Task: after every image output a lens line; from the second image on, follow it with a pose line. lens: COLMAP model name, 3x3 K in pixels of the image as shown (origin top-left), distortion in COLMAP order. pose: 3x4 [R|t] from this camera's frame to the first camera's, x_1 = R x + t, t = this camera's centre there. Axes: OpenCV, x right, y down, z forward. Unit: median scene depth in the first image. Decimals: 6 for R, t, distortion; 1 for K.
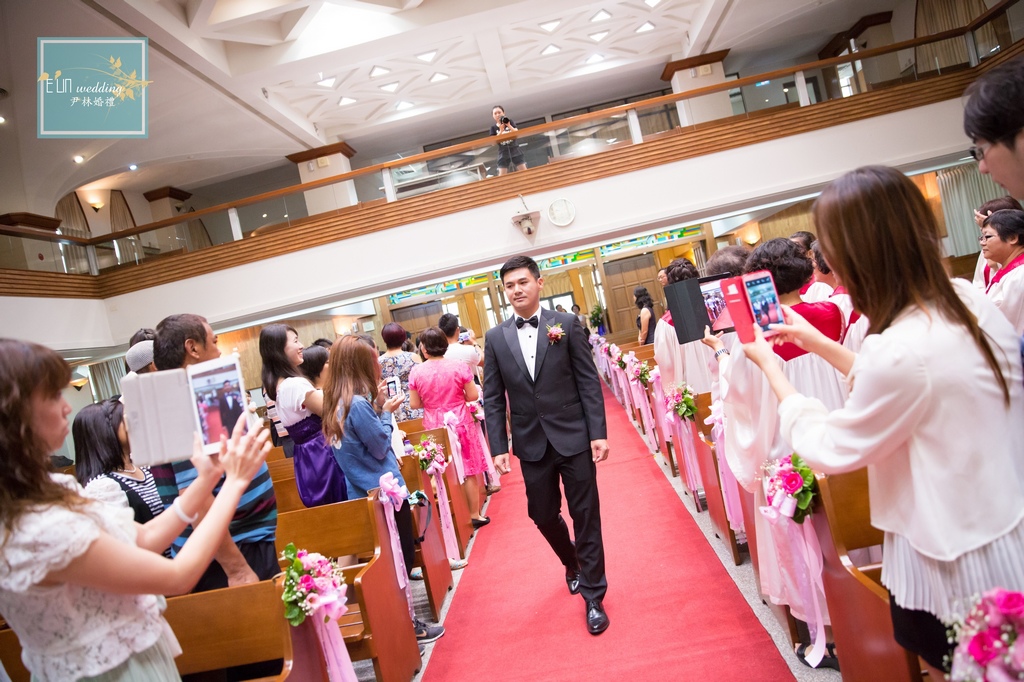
lens RADIAL K [[697.5, 0, 509.0], [0, 697.5, 338.9], [0, 0, 1]] dist [-0.021272, -0.002142]
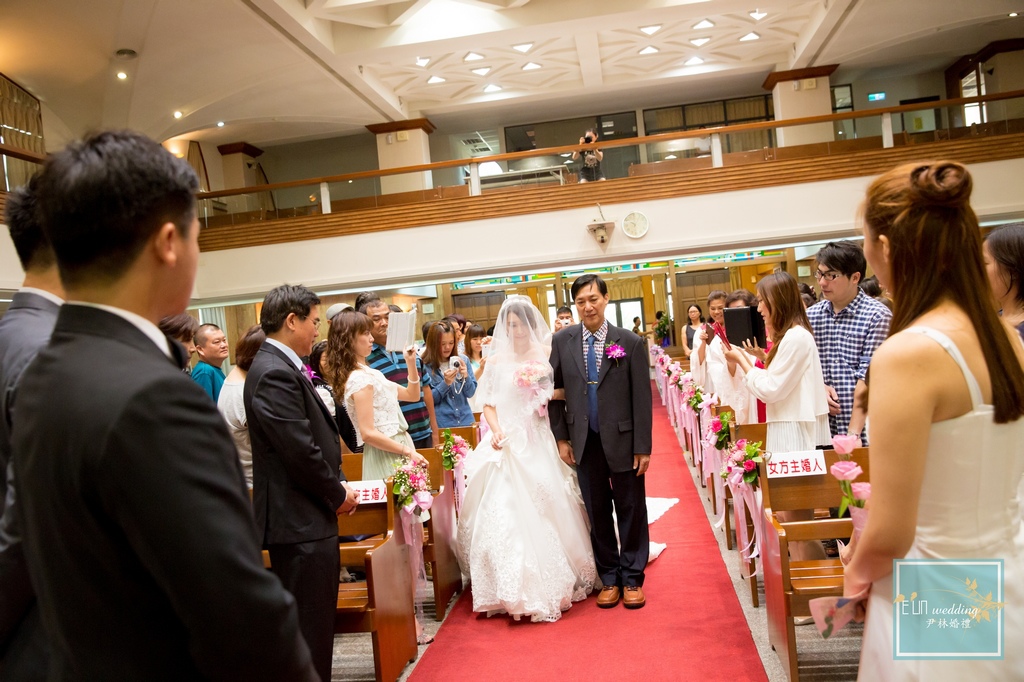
lens RADIAL K [[851.5, 0, 514.4], [0, 851.5, 341.1], [0, 0, 1]] dist [-0.009743, 0.010510]
pose [[0.990490, 0.124085, -0.059440, -0.005245], [-0.123847, 0.992272, 0.007689, 0.003557], [0.059934, -0.000254, 0.998202, -0.211142]]
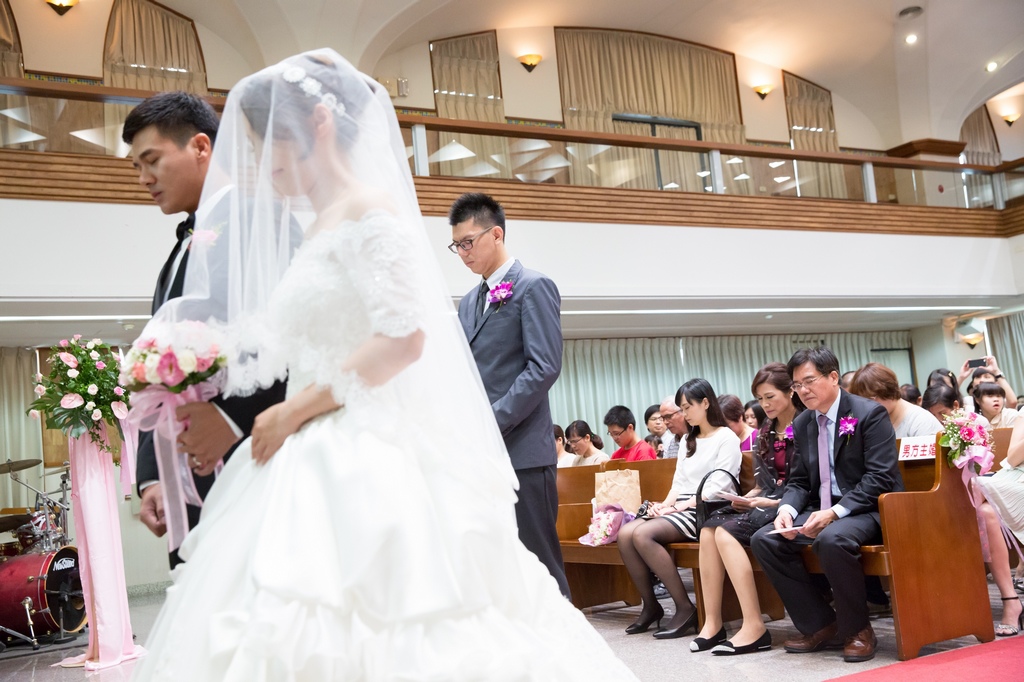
lens RADIAL K [[1143.9, 0, 509.5], [0, 1143.9, 342.1], [0, 0, 1]] dist [0.115744, 0.000000]
pose [[0.591298, 0.066824, -0.803680, 0.158153], [-0.042566, 0.997758, 0.051644, 0.016718], [0.805329, 0.003673, 0.592817, -0.252258]]
